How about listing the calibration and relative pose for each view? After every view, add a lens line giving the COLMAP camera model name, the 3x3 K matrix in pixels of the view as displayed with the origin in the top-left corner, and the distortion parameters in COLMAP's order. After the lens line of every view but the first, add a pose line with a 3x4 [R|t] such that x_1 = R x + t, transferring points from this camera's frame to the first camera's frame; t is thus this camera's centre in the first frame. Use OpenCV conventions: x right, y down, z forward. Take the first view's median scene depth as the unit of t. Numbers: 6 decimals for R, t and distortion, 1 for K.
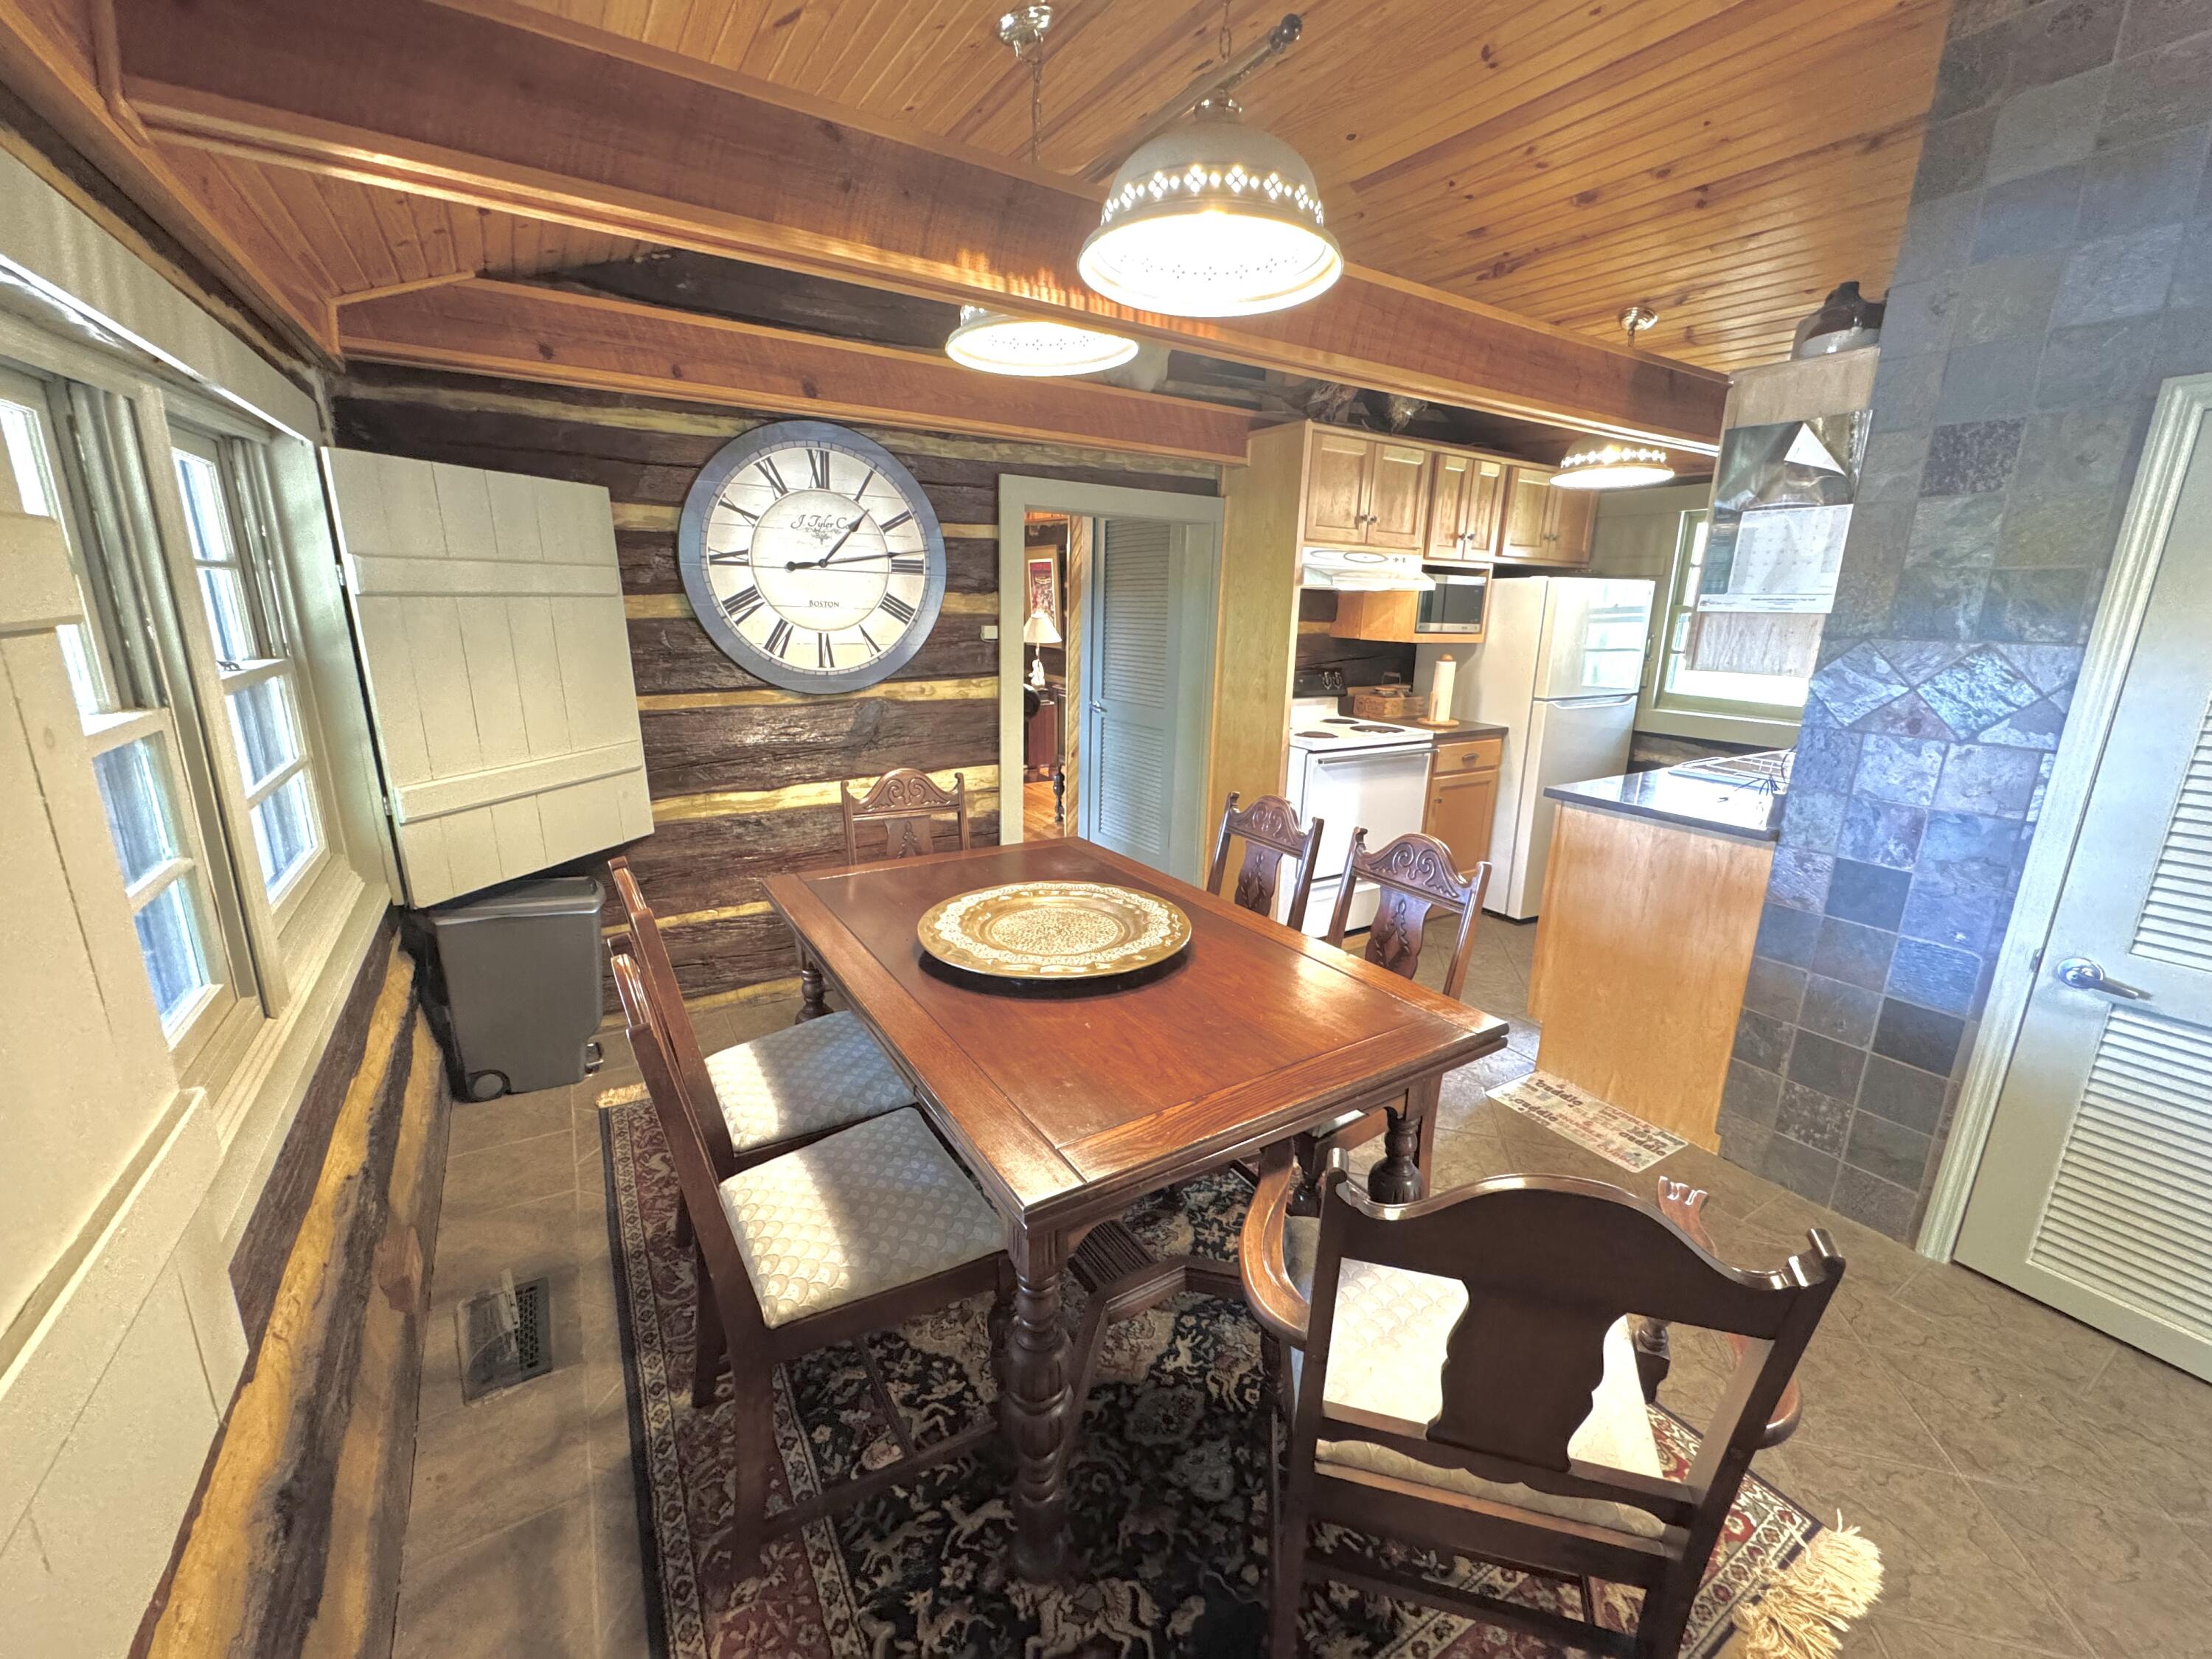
lens RADIAL K [[887.5, 0, 1106.3], [0, 887.5, 826.8], [0, 0, 1]] dist [-0.001898, 0.000934]
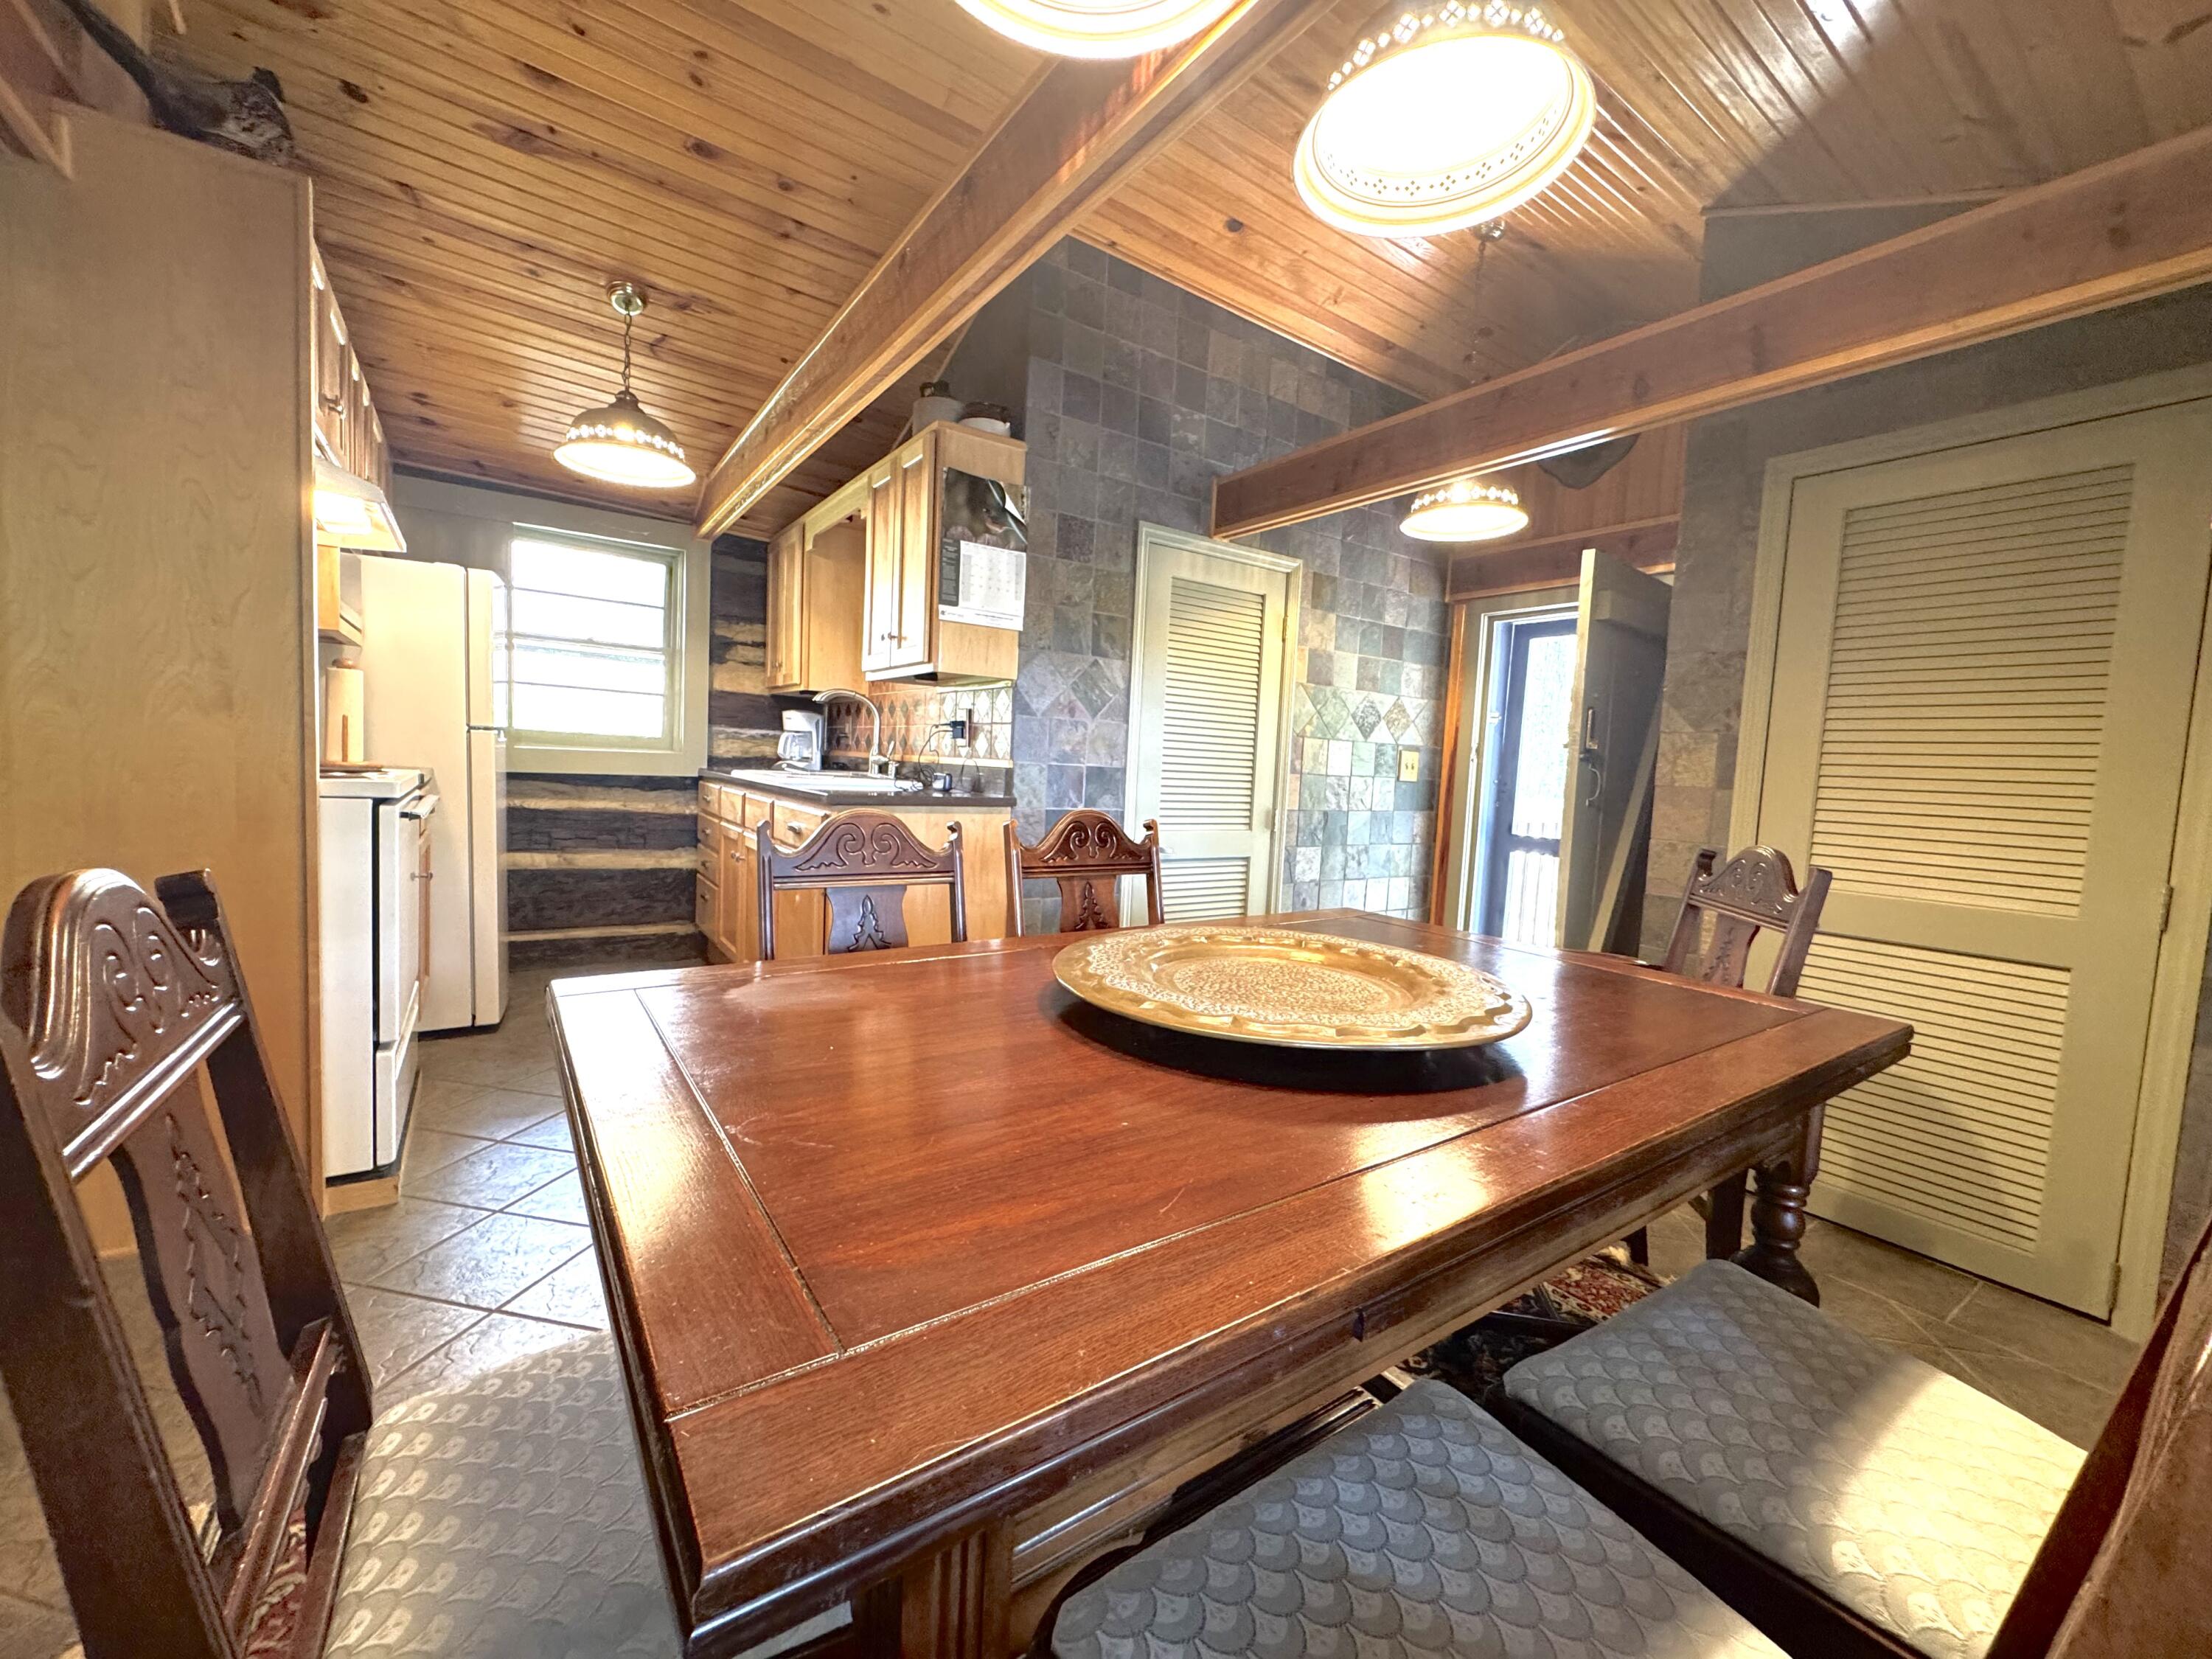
lens RADIAL K [[887.5, 0, 1111.4], [0, 887.5, 831.6], [0, 0, 1]] dist [-0.001898, 0.000934]
pose [[-0.038115, -0.098588, 0.994398, -0.330328], [0.195890, 0.975076, 0.104180, -0.034191], [-0.979885, 0.198763, -0.017853, 0.563064]]
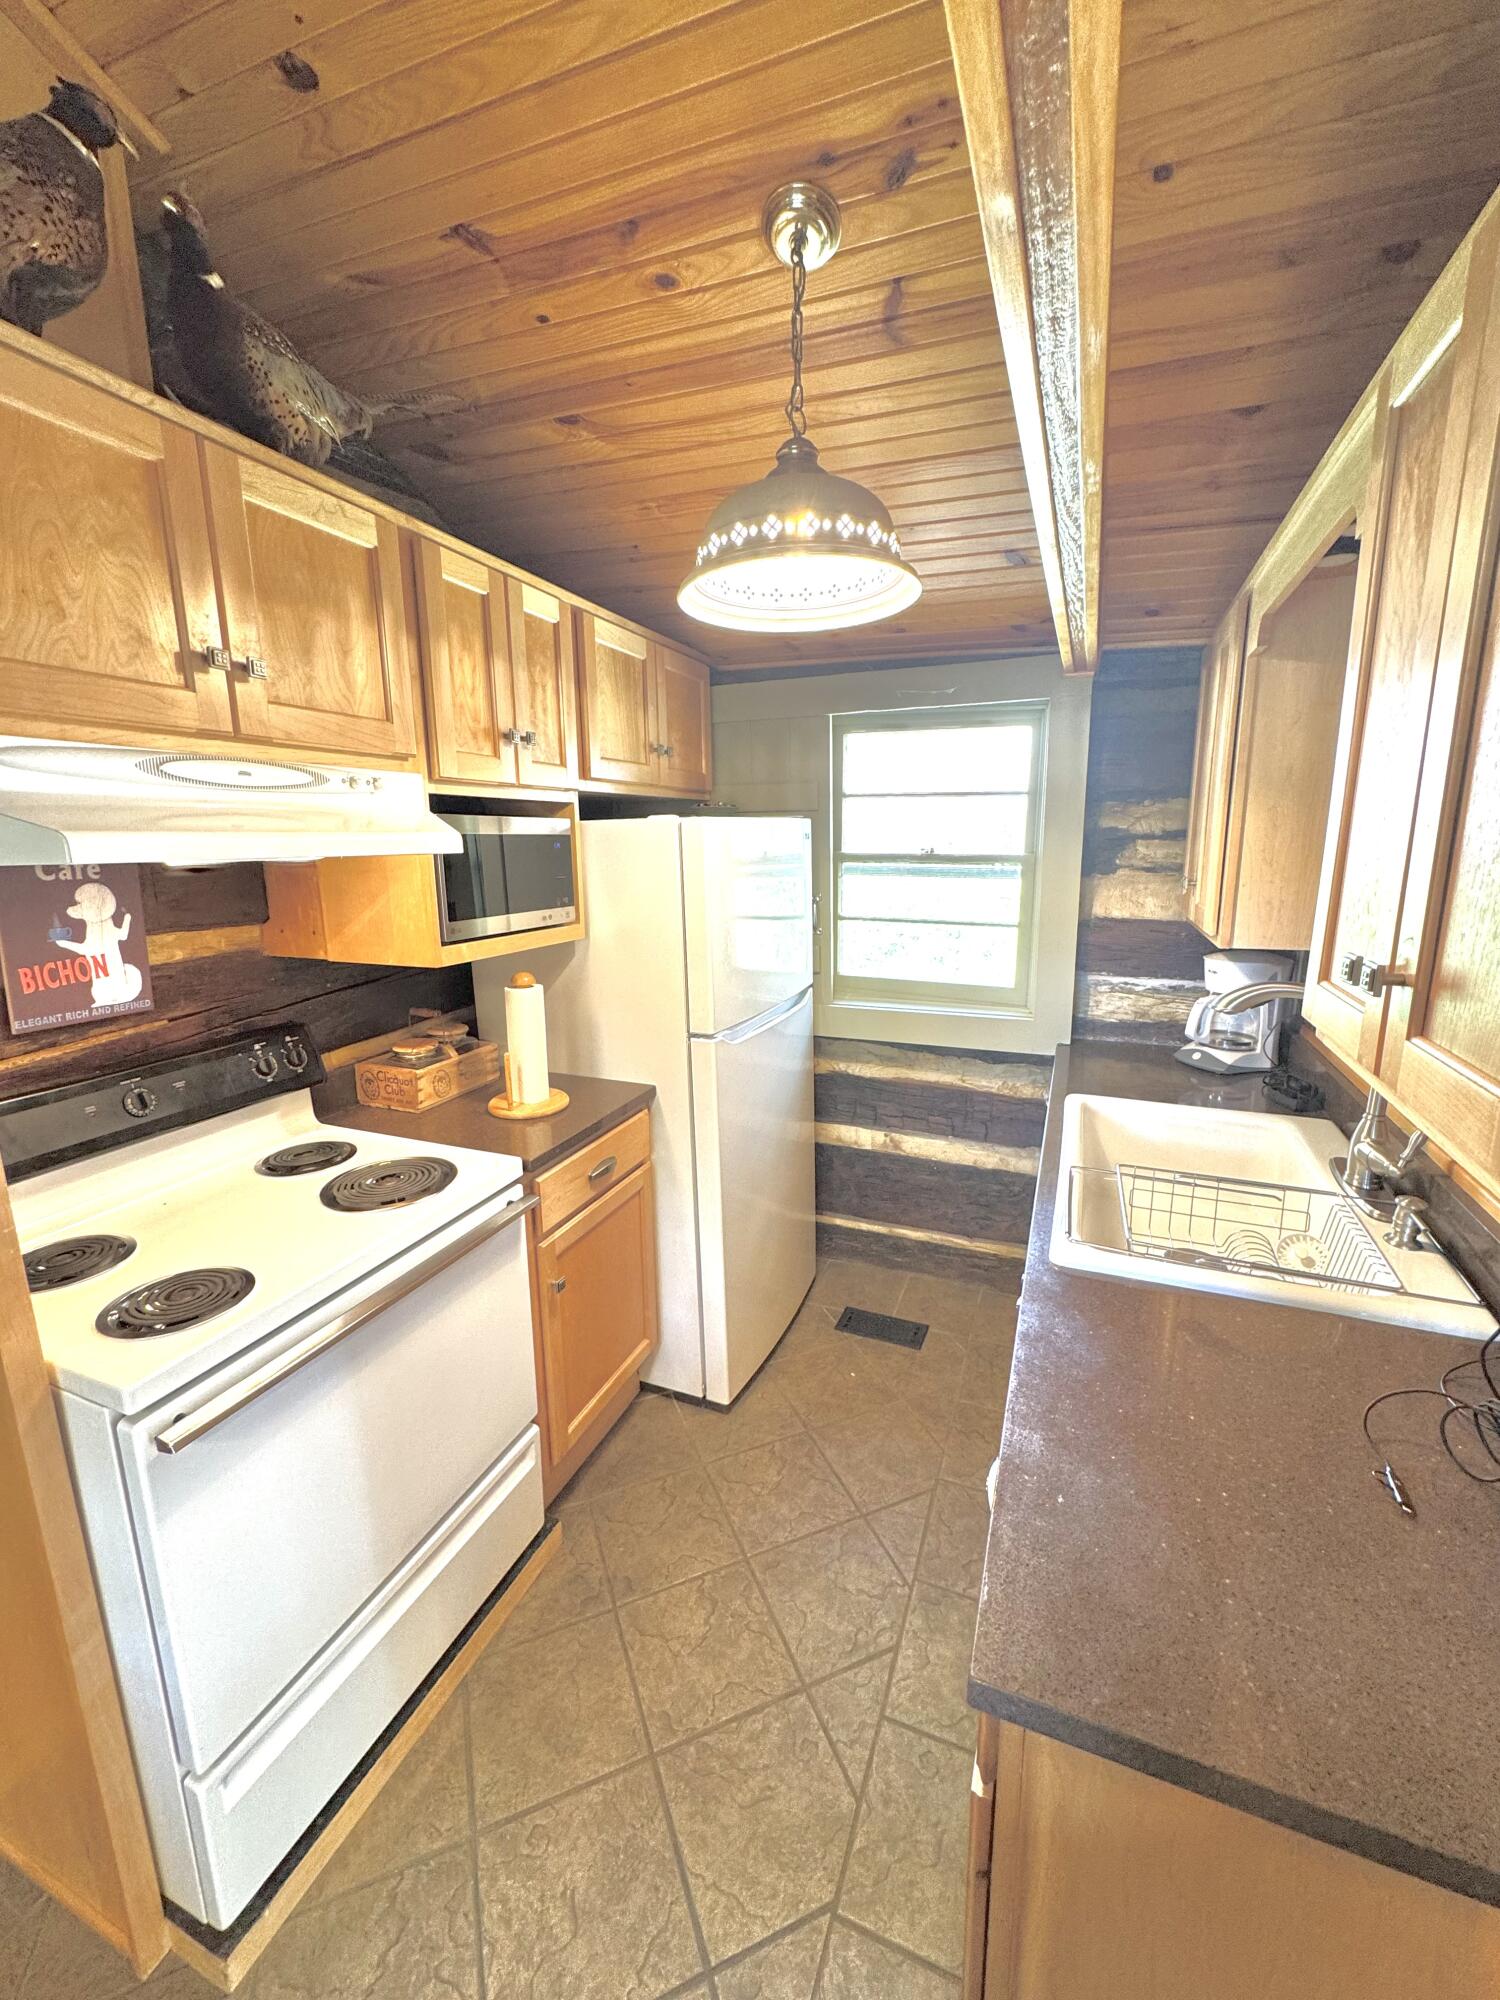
lens RADIAL K [[802.4, 0, 756.9], [0, 802.4, 999.7], [0, 0, 1]] dist [-0.001898, 0.000934]
pose [[0.810822, -0.147269, 0.566462, 0.266802], [0.171668, 0.985100, 0.010383, -0.184858], [-0.559551, 0.088825, 0.824023, 0.636137]]
